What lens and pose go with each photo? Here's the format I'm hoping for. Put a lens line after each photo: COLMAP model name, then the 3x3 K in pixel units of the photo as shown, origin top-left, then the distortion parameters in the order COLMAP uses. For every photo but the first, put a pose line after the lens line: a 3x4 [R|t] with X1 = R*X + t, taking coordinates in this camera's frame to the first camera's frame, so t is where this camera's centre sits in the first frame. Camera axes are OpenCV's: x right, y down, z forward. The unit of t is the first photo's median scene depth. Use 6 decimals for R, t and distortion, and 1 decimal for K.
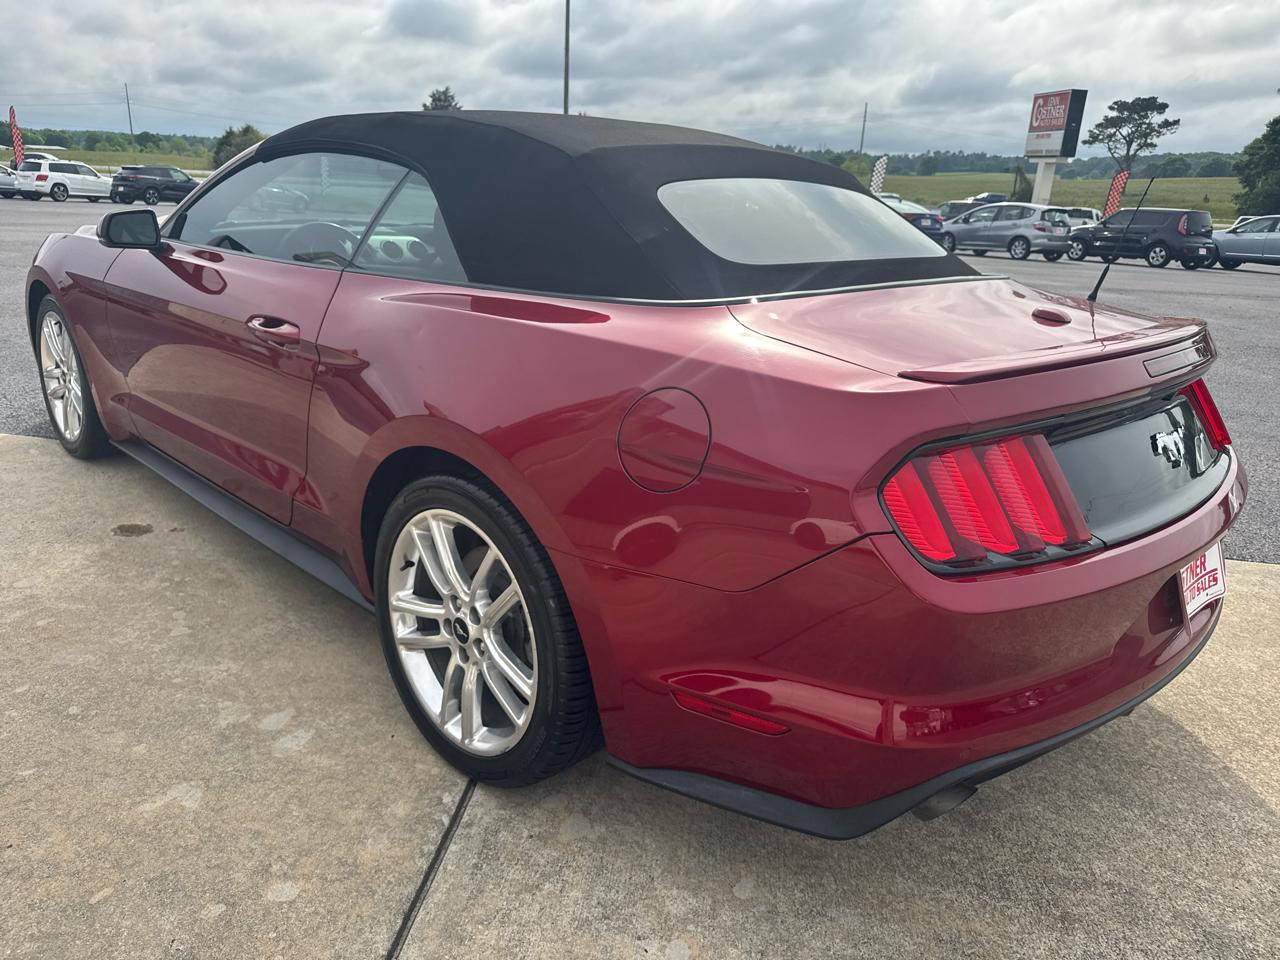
lens RADIAL K [[919.3, 0, 637.5], [0, 919.3, 506.3], [0, 0, 1]] dist [-0.000942, -0.014149]
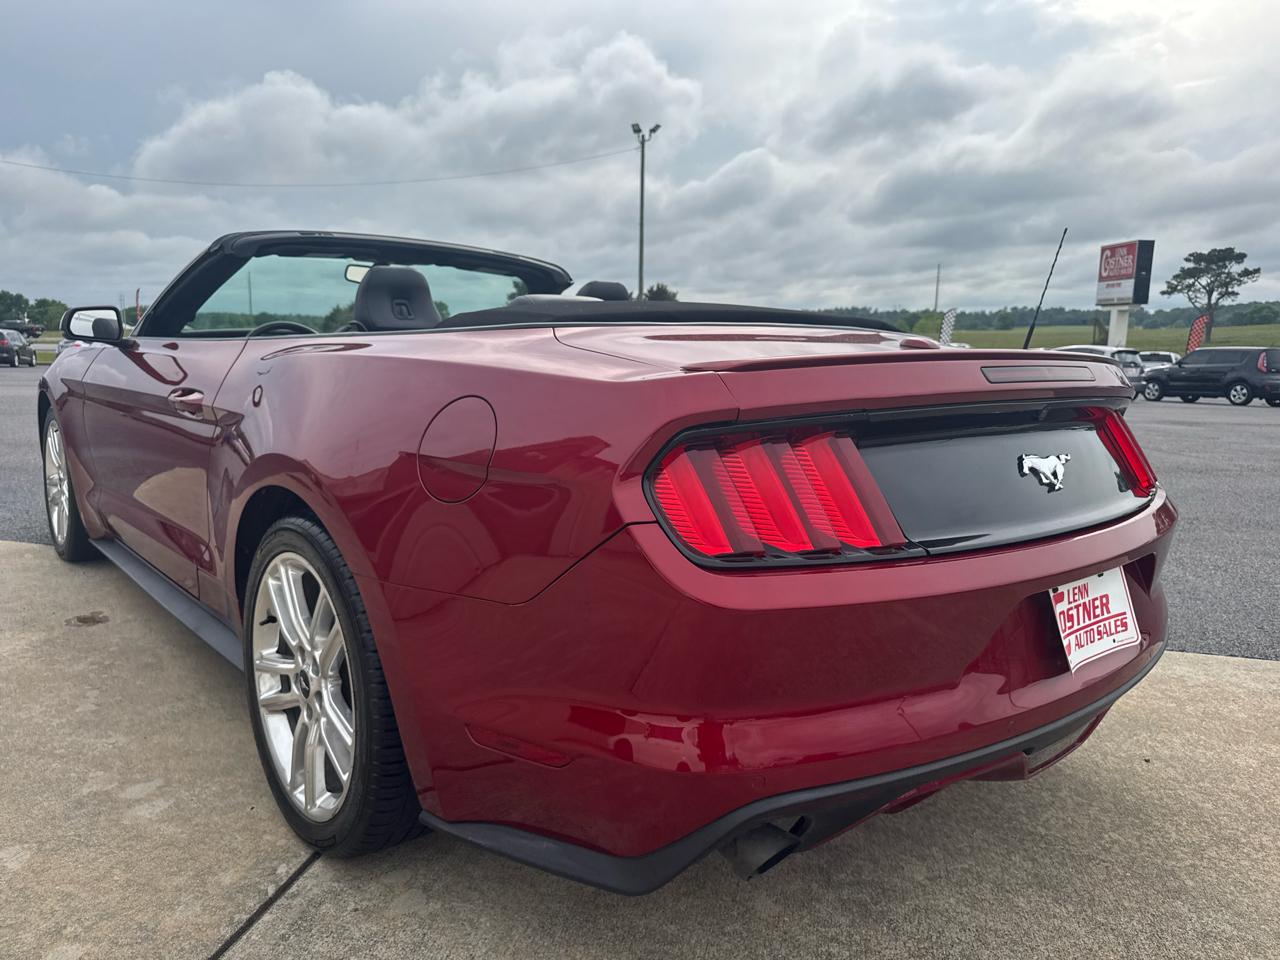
lens RADIAL K [[930.7, 0, 638.2], [0, 930.7, 497.0], [0, 0, 1]] dist [-0.024902, 0.012347]
pose [[0.996280, -0.013058, -0.085182, 0.210478], [-0.002029, 0.984625, -0.174672, 0.101795], [0.086153, 0.174195, 0.980935, 0.052462]]
